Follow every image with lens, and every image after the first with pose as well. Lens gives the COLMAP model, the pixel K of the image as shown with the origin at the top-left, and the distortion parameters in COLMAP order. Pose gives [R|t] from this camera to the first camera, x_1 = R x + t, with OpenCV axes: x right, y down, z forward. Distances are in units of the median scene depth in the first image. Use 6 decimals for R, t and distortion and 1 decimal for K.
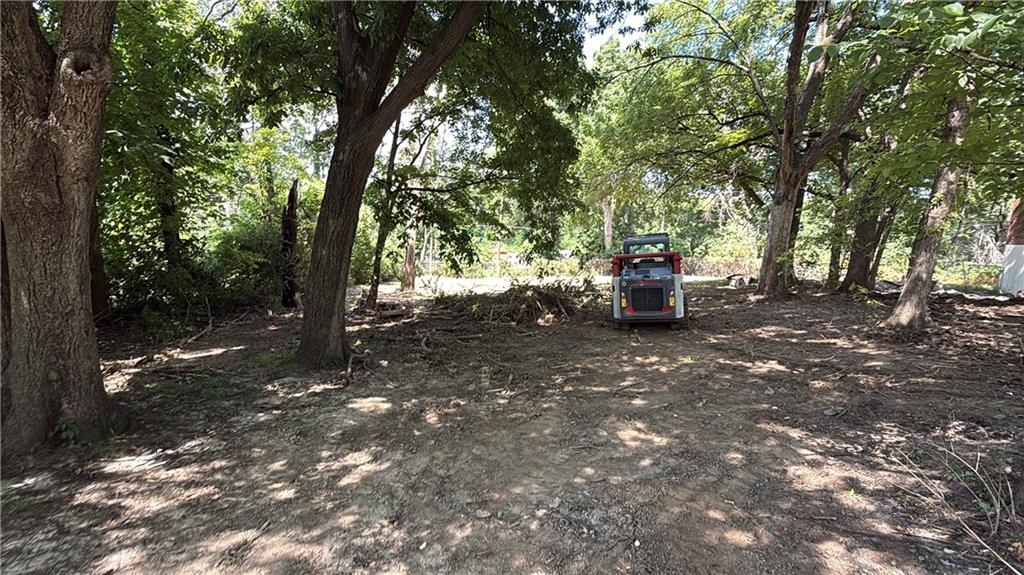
lens RADIAL K [[464.4, 0, 512.0], [0, 464.4, 287.5], [0, 0, 1]] dist [0.000006, -0.000085]
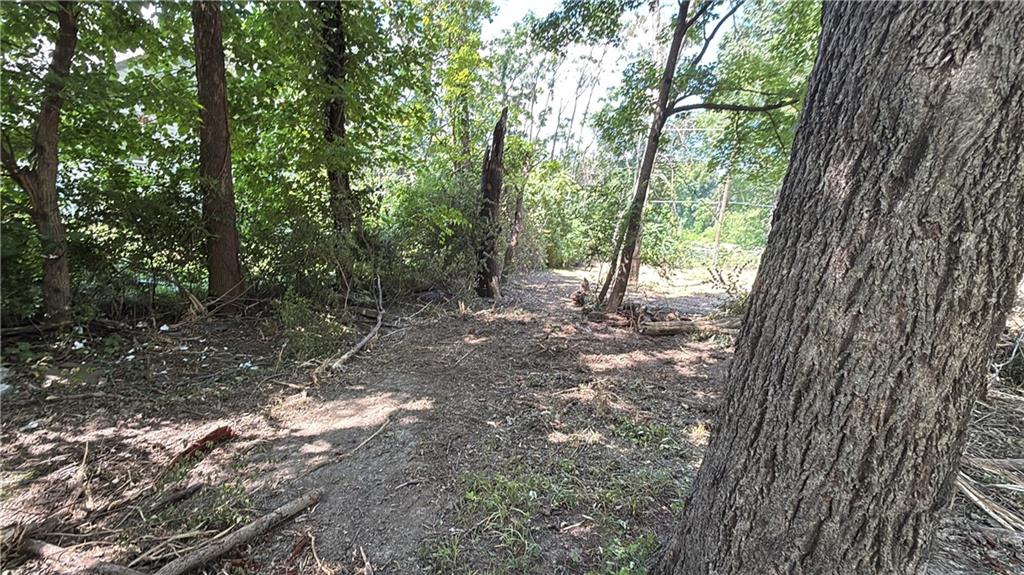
lens RADIAL K [[464.4, 0, 512.0], [0, 464.4, 287.5], [0, 0, 1]] dist [0.000006, -0.000085]
pose [[0.943383, 0.071029, -0.324013, -0.470428], [-0.061771, 0.997337, 0.038783, -0.002858], [0.325904, -0.016573, 0.945257, 0.779446]]
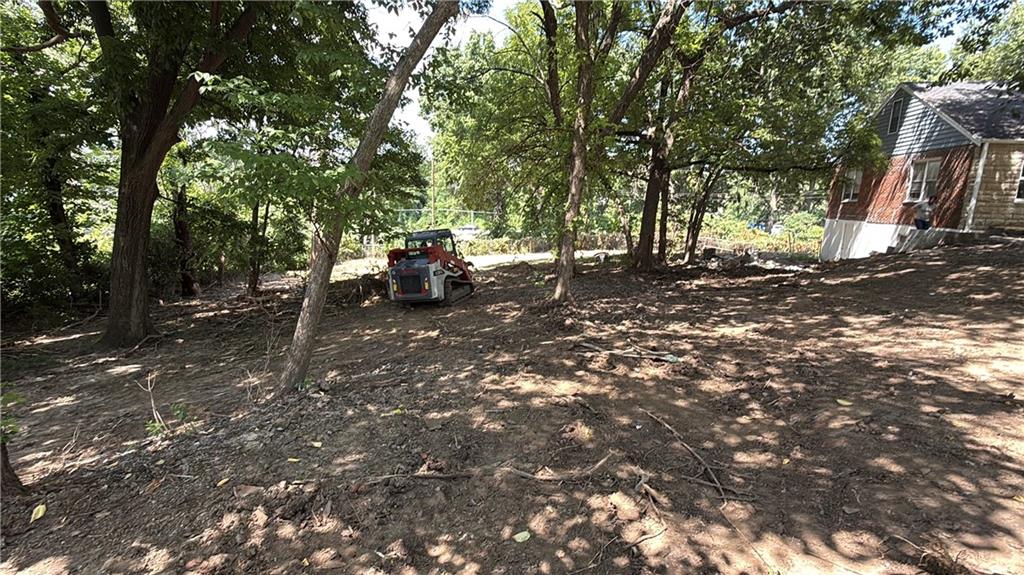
lens RADIAL K [[465.0, 0, 516.8], [0, 465.0, 287.8], [0, 0, 1]] dist [0.000324, -0.000763]
pose [[0.999383, -0.034465, 0.006774, 0.718681], [0.034025, 0.997800, 0.056900, -0.035604], [-0.008720, -0.056634, 0.998357, -0.353683]]
